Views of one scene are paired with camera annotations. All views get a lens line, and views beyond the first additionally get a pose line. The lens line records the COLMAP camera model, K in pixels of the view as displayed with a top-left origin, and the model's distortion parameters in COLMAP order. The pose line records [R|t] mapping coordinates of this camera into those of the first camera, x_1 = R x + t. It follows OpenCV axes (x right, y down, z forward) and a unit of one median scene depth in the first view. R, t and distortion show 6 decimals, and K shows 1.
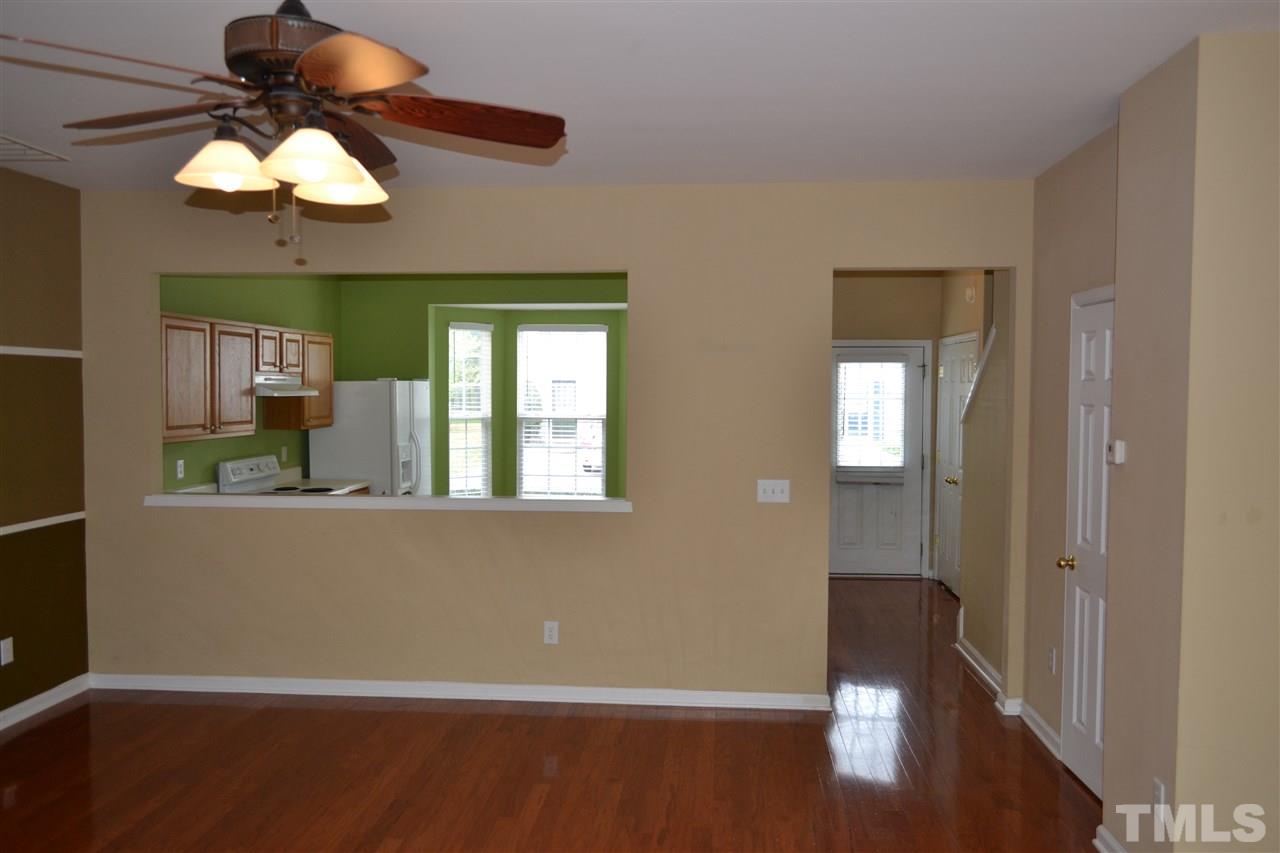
lens RADIAL K [[1014.8, 0, 644.9], [0, 1014.8, 429.2], [0, 0, 1]] dist [-0.006276, -0.004988]
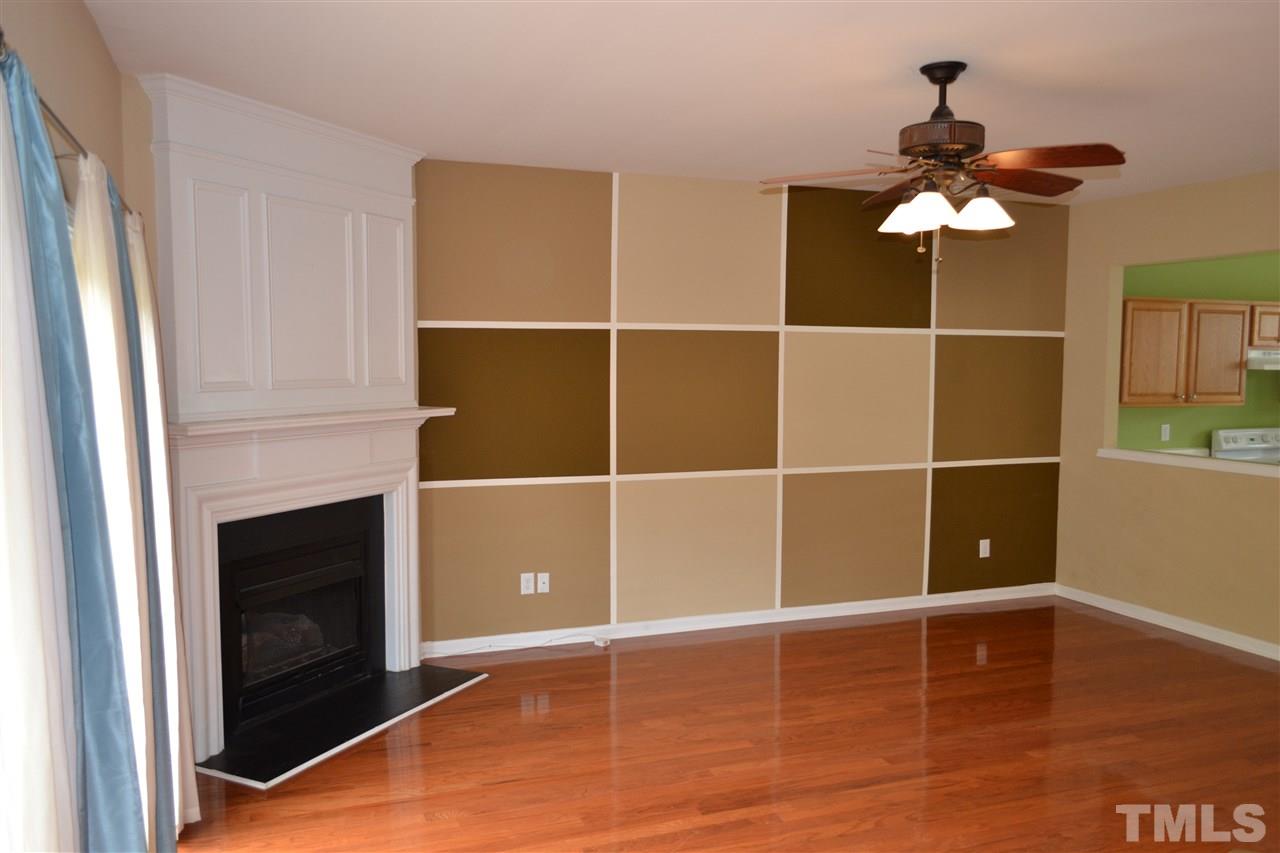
lens RADIAL K [[1014.8, 0, 644.9], [0, 1014.8, 429.2], [0, 0, 1]] dist [-0.006276, -0.004988]
pose [[0.425452, 0.063867, -0.902725, 0.324612], [-0.042739, 0.997812, 0.050452, 0.003389], [0.903971, 0.017117, 0.427250, -0.021379]]
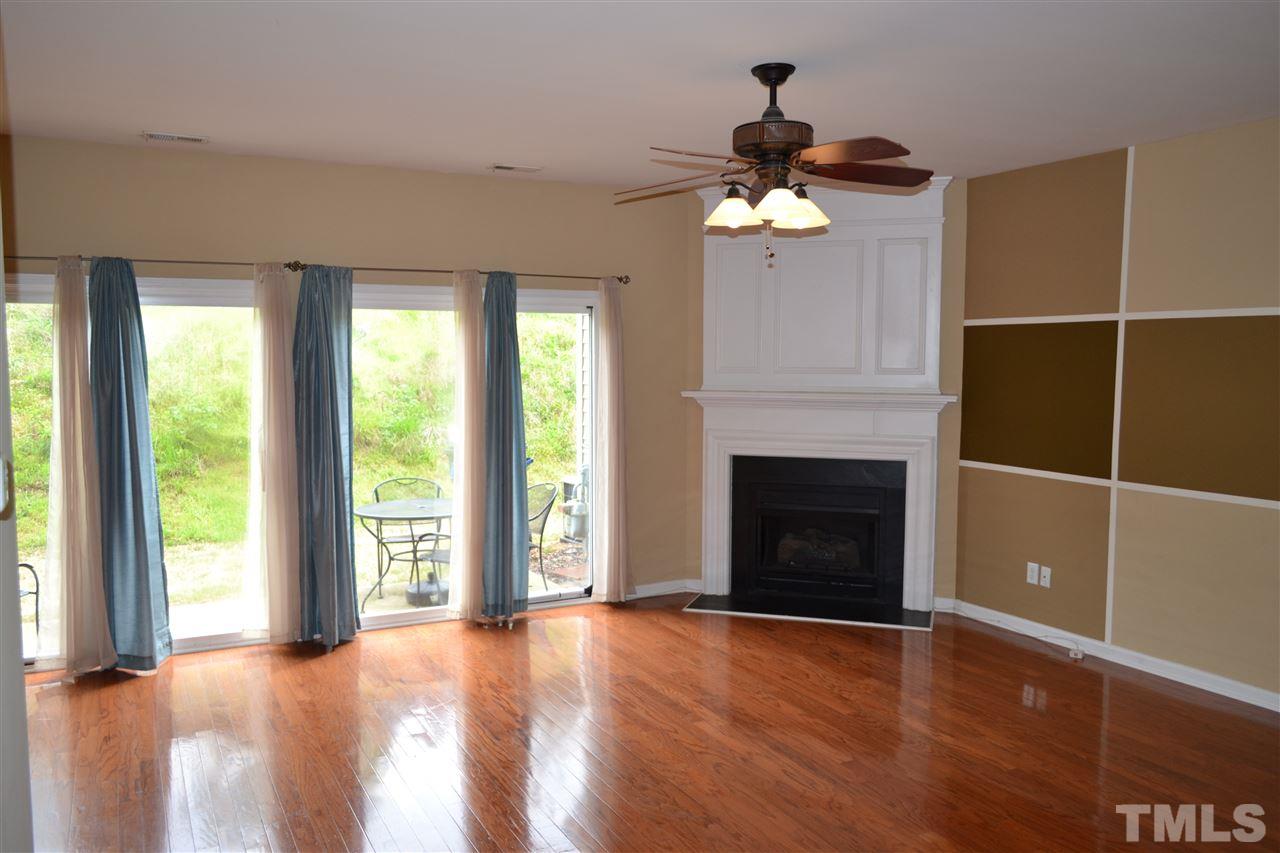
lens RADIAL K [[1014.8, 0, 644.9], [0, 1014.8, 429.2], [0, 0, 1]] dist [-0.006276, -0.004988]
pose [[-0.850959, 0.038176, -0.523843, 0.251331], [-0.024235, 0.993439, 0.111767, -0.033239], [0.524672, 0.107805, -0.844451, 0.840775]]
